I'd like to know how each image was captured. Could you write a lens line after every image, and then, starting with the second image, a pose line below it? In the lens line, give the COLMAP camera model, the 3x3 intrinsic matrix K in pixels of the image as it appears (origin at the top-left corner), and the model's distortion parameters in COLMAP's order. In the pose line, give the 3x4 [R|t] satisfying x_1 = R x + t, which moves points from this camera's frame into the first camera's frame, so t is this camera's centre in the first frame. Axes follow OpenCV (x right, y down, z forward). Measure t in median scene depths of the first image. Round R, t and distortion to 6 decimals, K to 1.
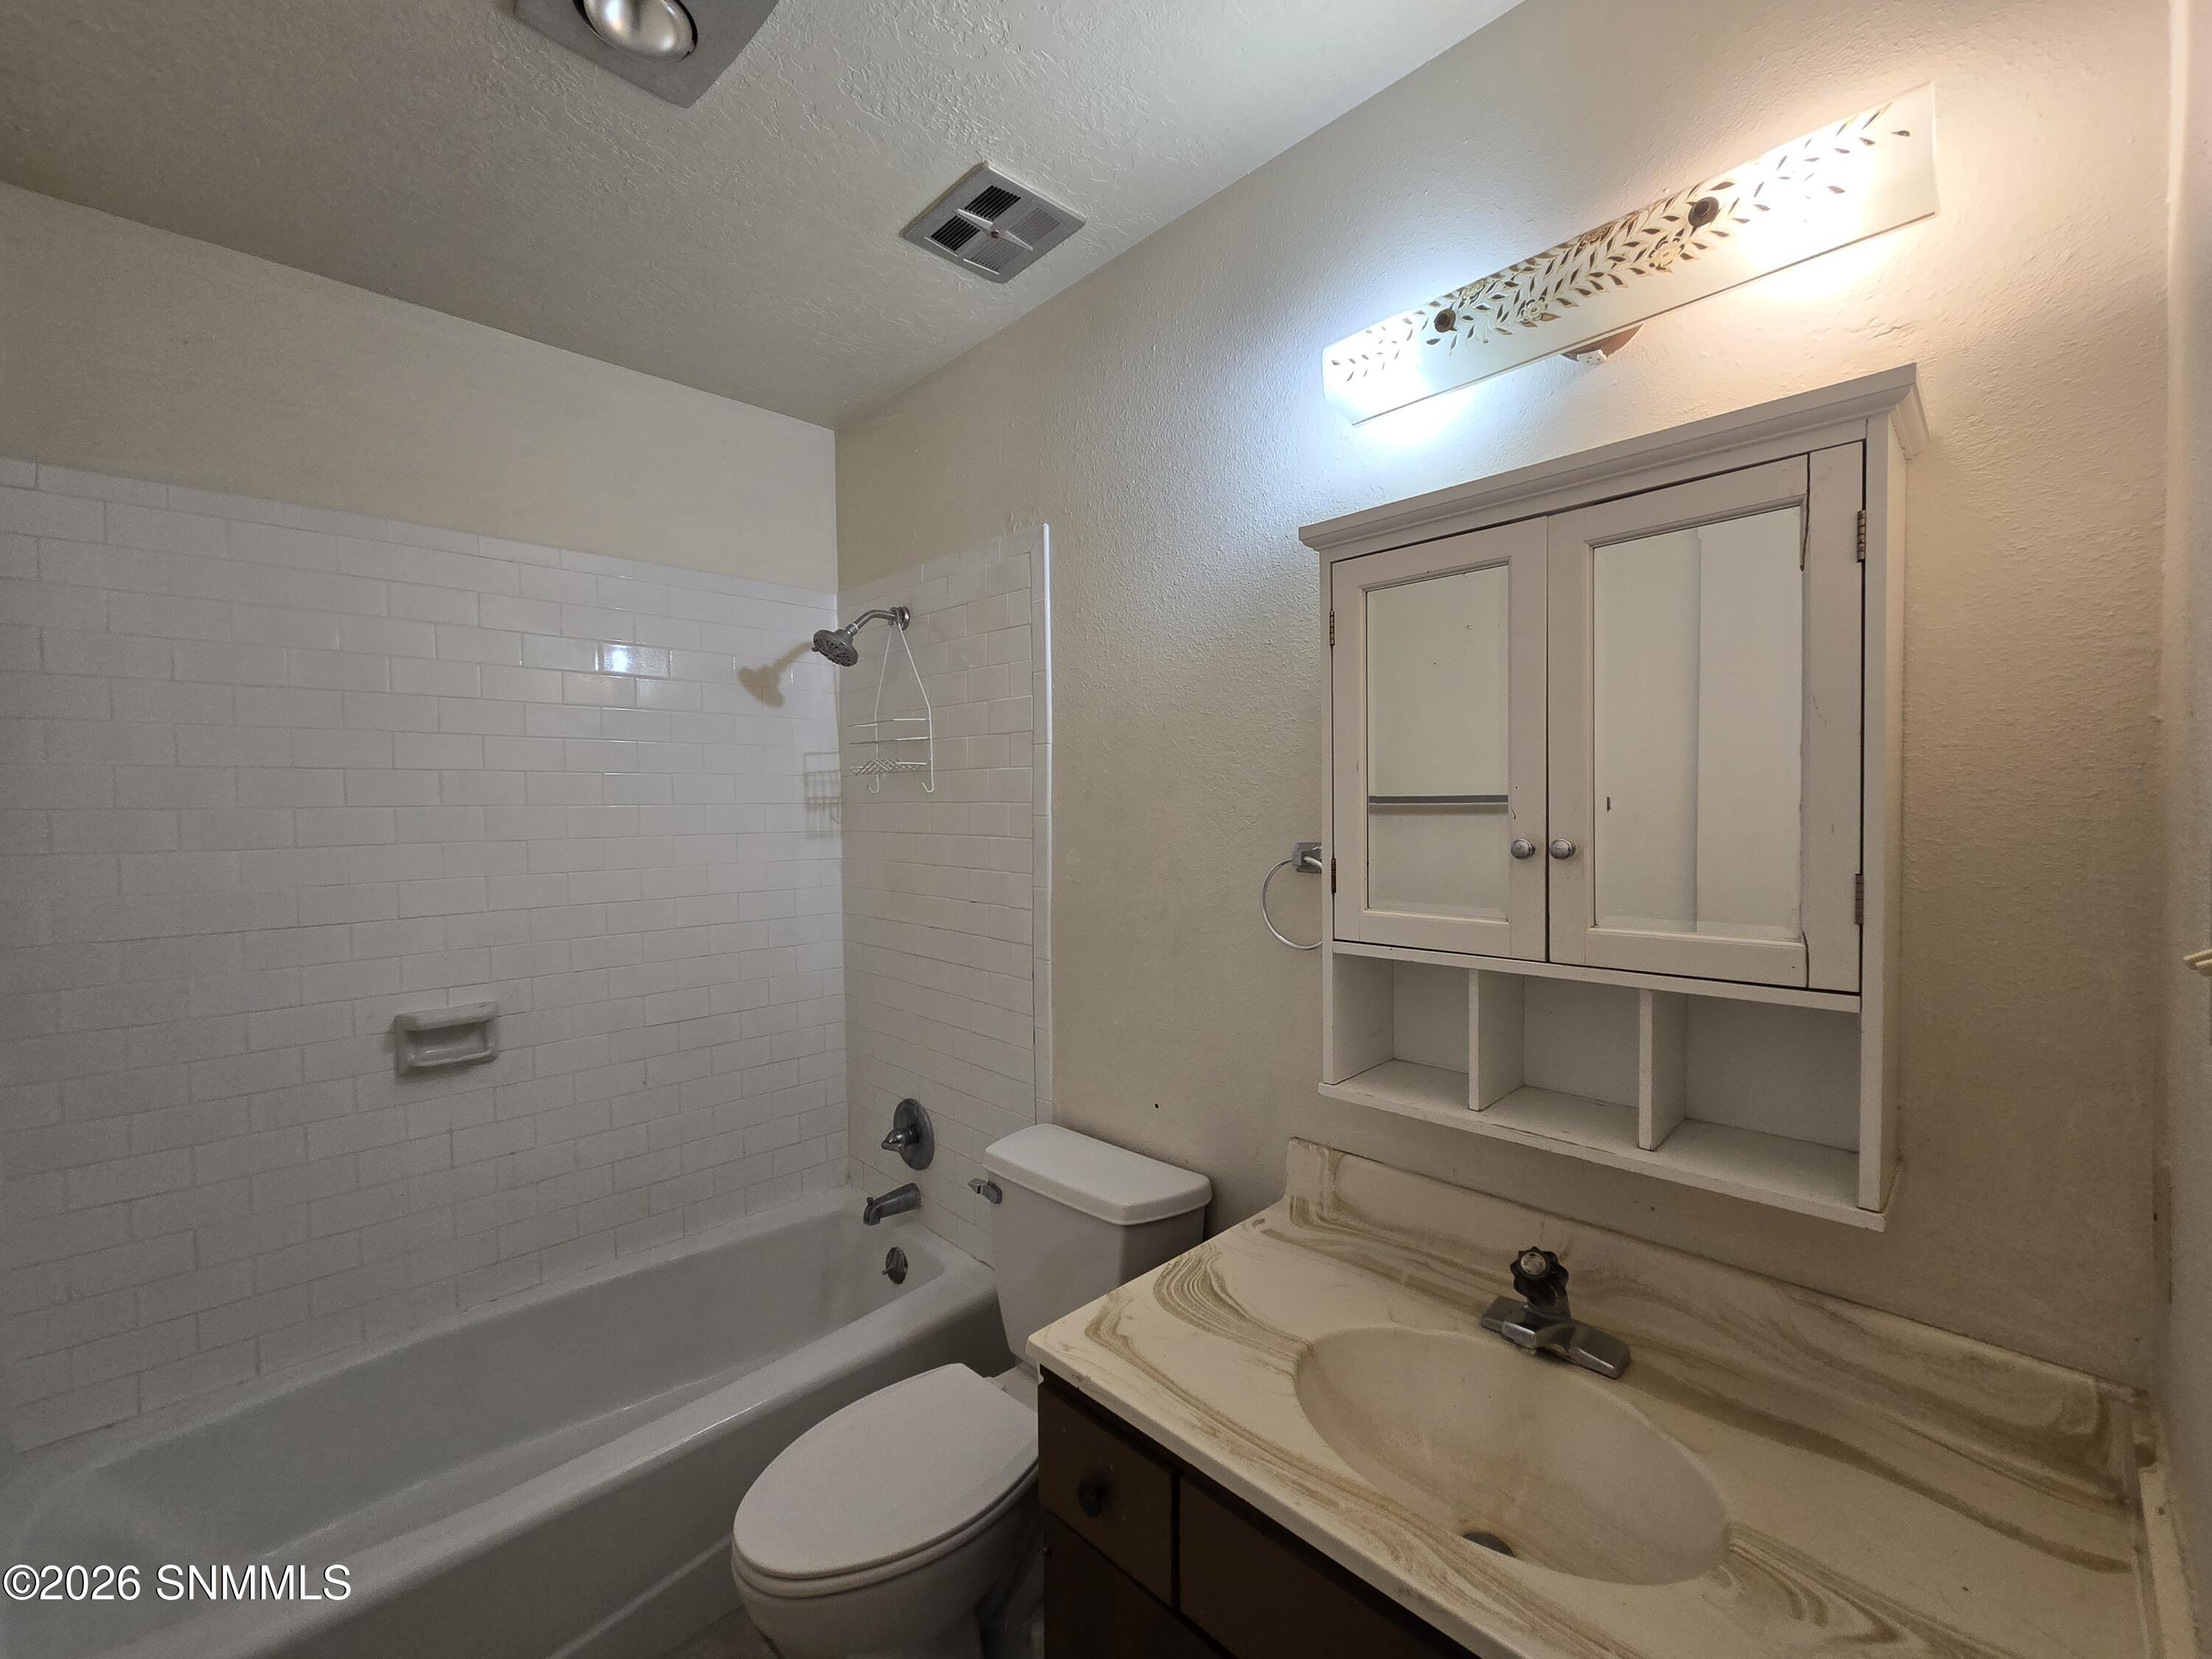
lens RADIAL K [[902.3, 0, 1147.5], [0, 902.3, 821.1], [0, 0, 1]] dist [0.002973, 0.000270]
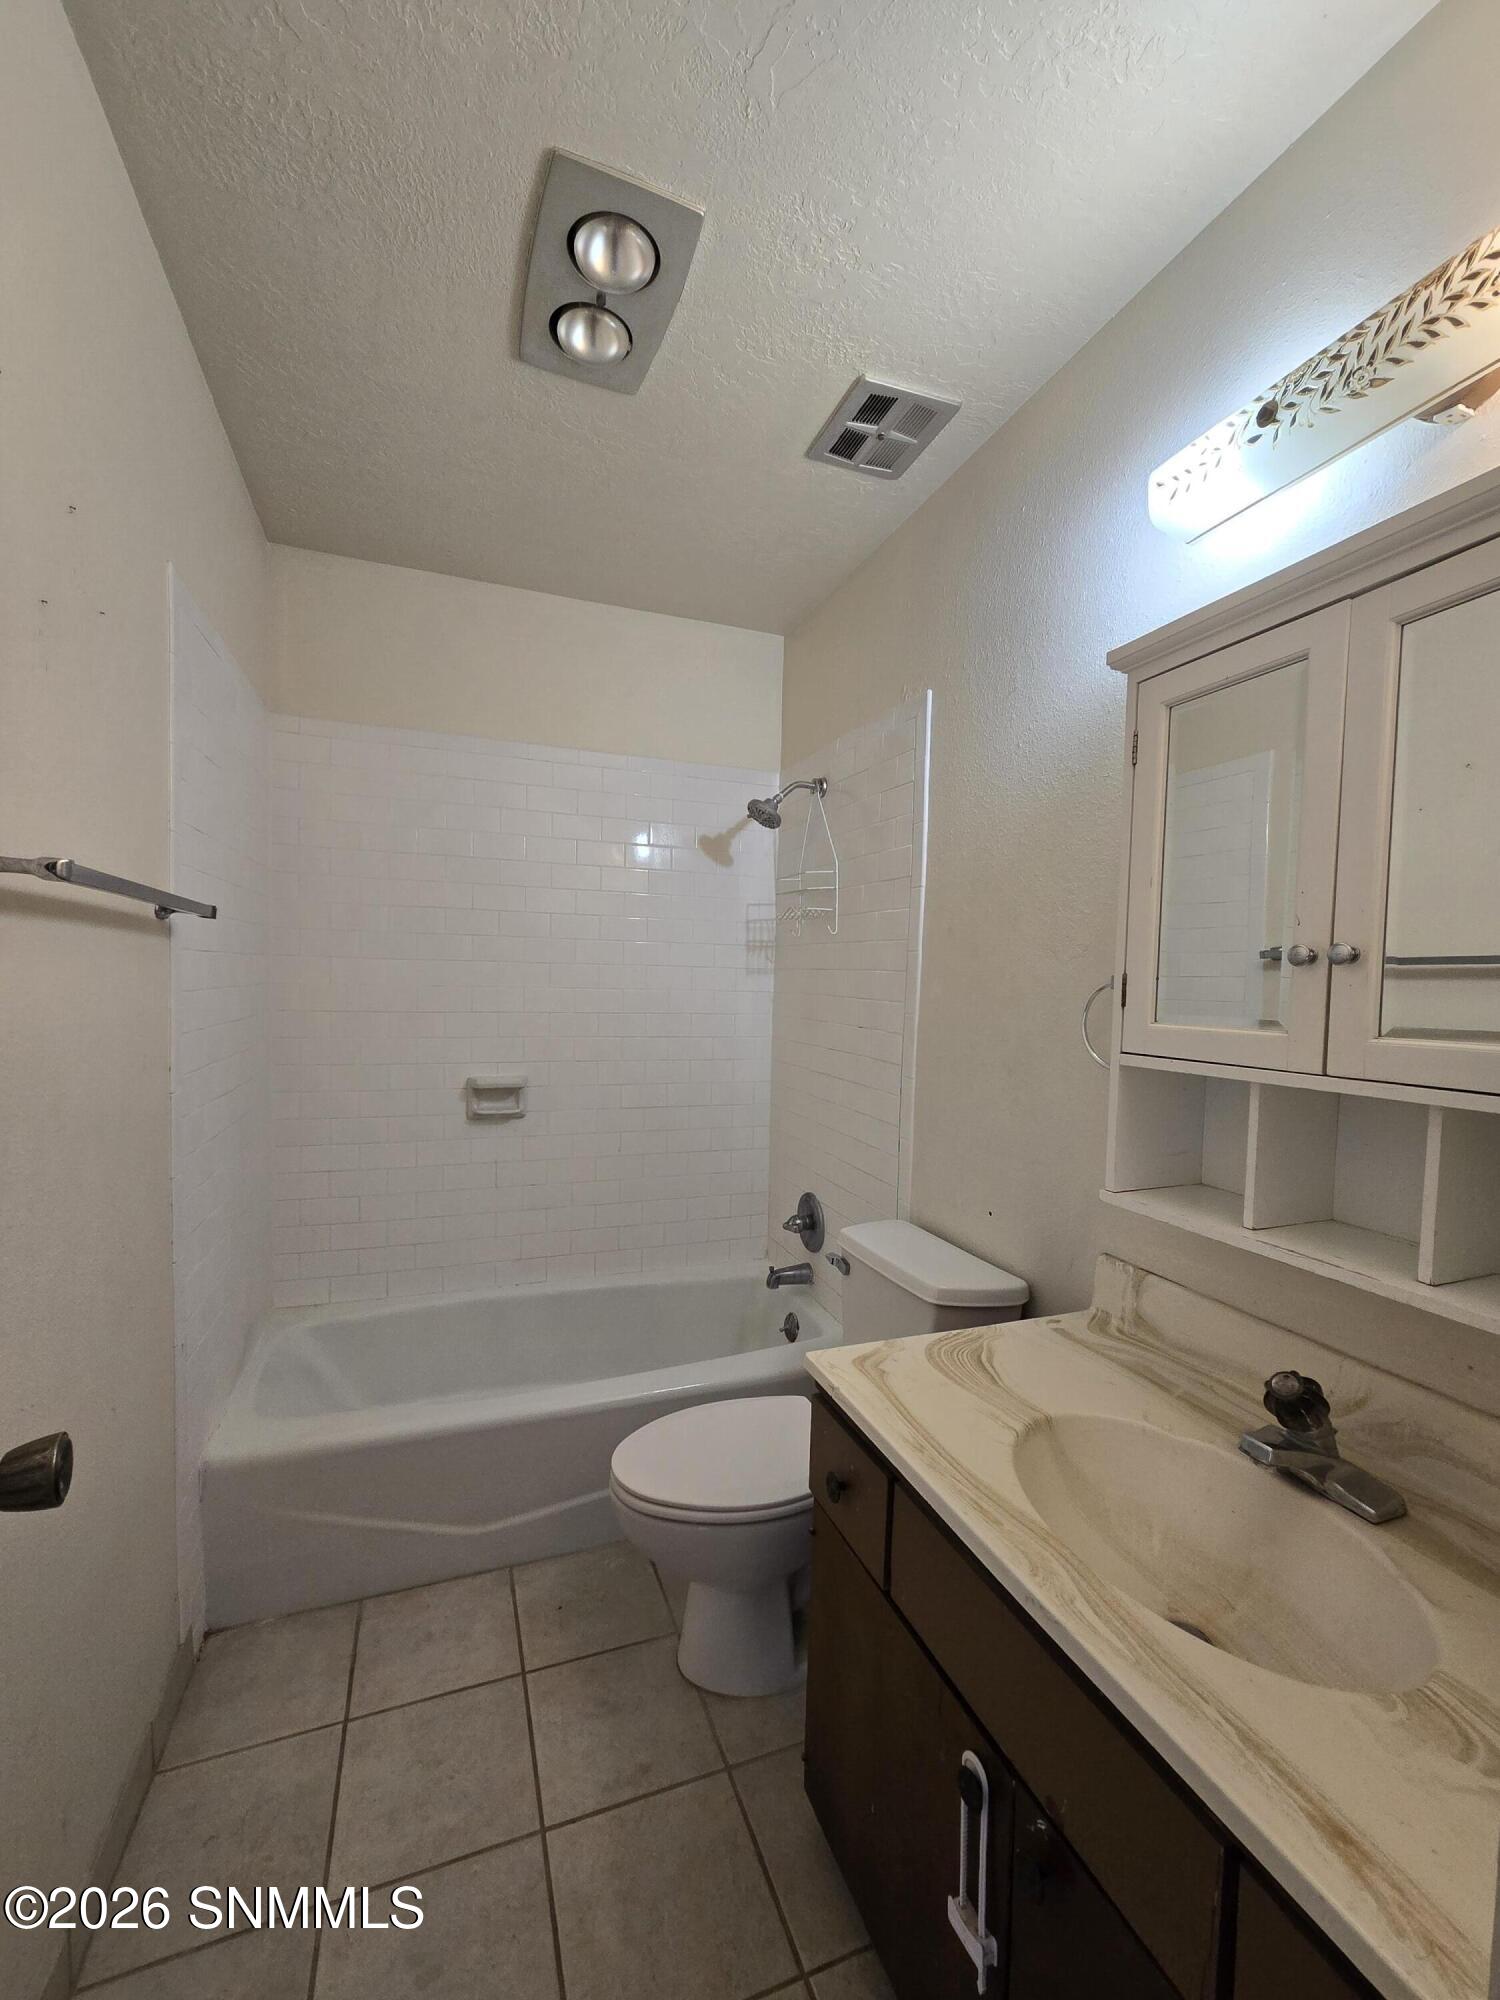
lens RADIAL K [[815.5, 0, 750.0], [0, 815.5, 1000.0], [0, 0, 1]] dist [0.007685, -0.004855]
pose [[0.909721, 0.046177, -0.412644, 0.190101], [-0.040217, 0.998923, 0.023121, 0.063295], [0.413267, -0.004438, 0.910599, -0.021335]]
